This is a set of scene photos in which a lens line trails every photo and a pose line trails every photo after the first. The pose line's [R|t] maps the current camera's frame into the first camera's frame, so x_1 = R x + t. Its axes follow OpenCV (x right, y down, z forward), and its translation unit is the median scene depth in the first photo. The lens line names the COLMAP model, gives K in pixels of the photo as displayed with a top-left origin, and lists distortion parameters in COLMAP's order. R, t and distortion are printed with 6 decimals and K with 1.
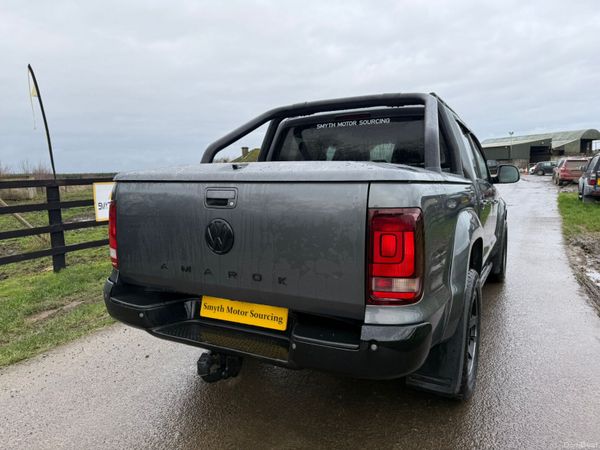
lens RADIAL K [[422.9, 0, 295.8], [0, 422.9, 225.0], [0, 0, 1]] dist [0.084381, -0.110831]
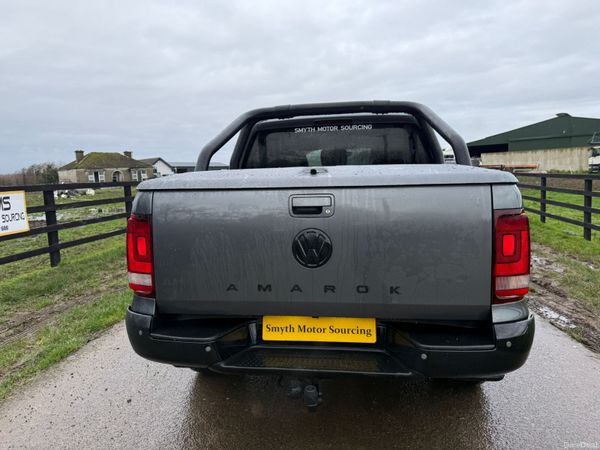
lens RADIAL K [[422.9, 0, 295.8], [0, 422.9, 225.0], [0, 0, 1]] dist [0.084381, -0.110831]
pose [[0.935929, -0.050921, 0.348488, -0.460789], [0.055684, 0.998442, -0.003656, -0.018806], [-0.347758, 0.022827, 0.937306, 0.143705]]
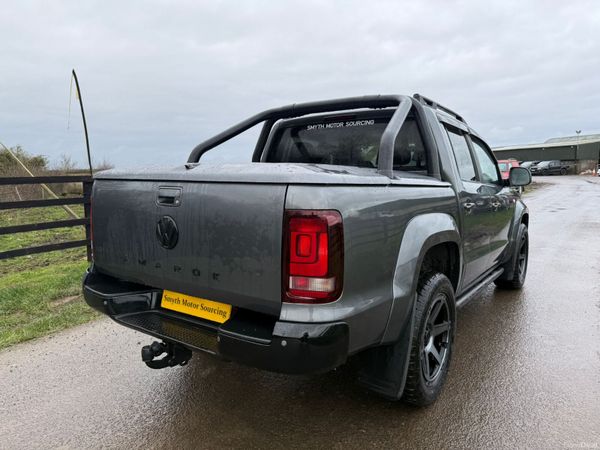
lens RADIAL K [[422.9, 0, 295.8], [0, 422.9, 225.0], [0, 0, 1]] dist [0.084381, -0.110831]
pose [[0.992305, 0.028035, -0.120603, 0.234505], [-0.027590, 0.999605, 0.005355, -0.005553], [0.120705, -0.001987, 0.992686, -0.017702]]
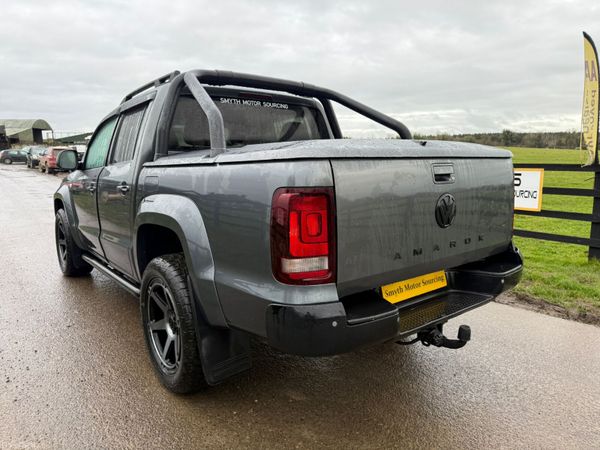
lens RADIAL K [[426.8, 0, 295.9], [0, 426.8, 225.3], [0, 0, 1]] dist [0.072150, -0.078023]
pose [[0.393753, -0.130877, 0.909852, -1.129134], [0.110087, 0.989402, 0.094678, -0.068391], [-0.912601, 0.062883, 0.403988, 0.799313]]
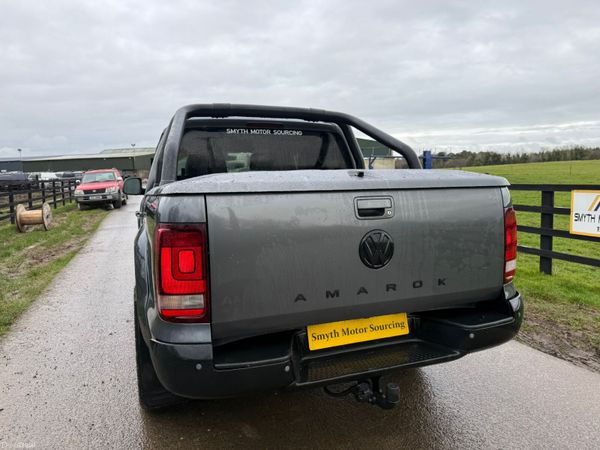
lens RADIAL K [[426.8, 0, 295.9], [0, 426.8, 225.3], [0, 0, 1]] dist [0.072150, -0.078023]
pose [[0.656035, -0.079372, 0.750546, -0.868712], [0.096866, 0.995085, 0.020565, -0.053885], [-0.748489, 0.059211, 0.660499, 0.450408]]
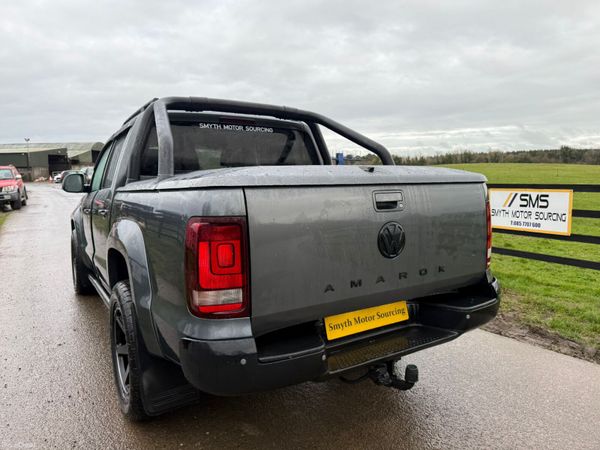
lens RADIAL K [[427.3, 0, 295.4], [0, 427.3, 221.2], [0, 0, 1]] dist [0.077434, -0.090883]
pose [[0.490964, -0.080778, 0.867427, -1.005199], [0.107337, 0.993715, 0.031785, -0.063071], [-0.864542, 0.077501, 0.496548, 0.611080]]
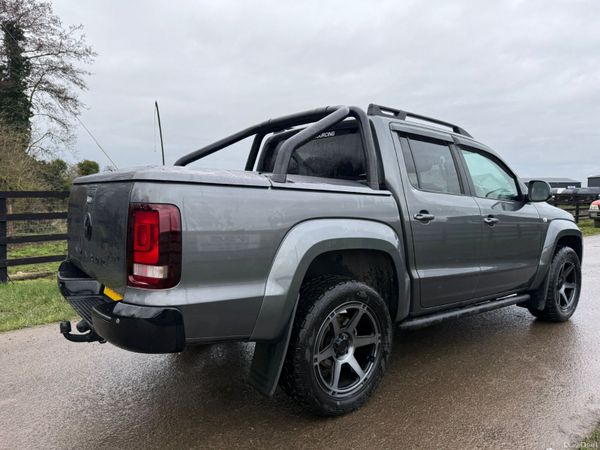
lens RADIAL K [[424.5, 0, 298.7], [0, 424.5, 214.1], [0, 0, 1]] dist [0.002673, 0.000903]
pose [[0.917682, 0.039482, -0.395349, 0.781698], [-0.069221, 0.995720, -0.061236, 0.022804], [0.391239, 0.083561, 0.916488, 0.072379]]
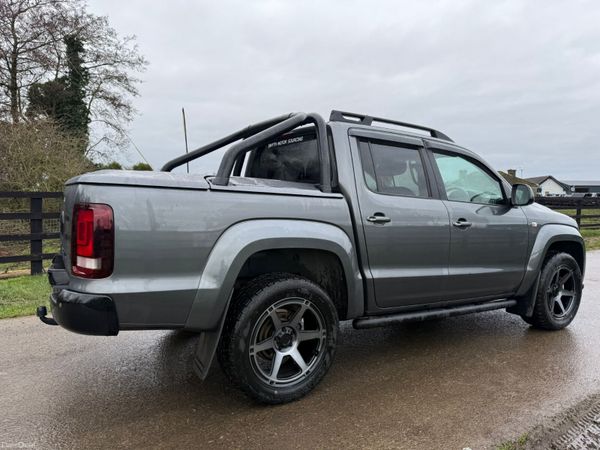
lens RADIAL K [[420.6, 0, 301.1], [0, 420.6, 217.2], [0, 0, 1]] dist [0.014780, -0.002751]
pose [[0.865582, 0.052961, -0.497959, 1.068754], [-0.089158, 0.994803, -0.049176, 0.005950], [0.492767, 0.086963, 0.865805, 0.142470]]
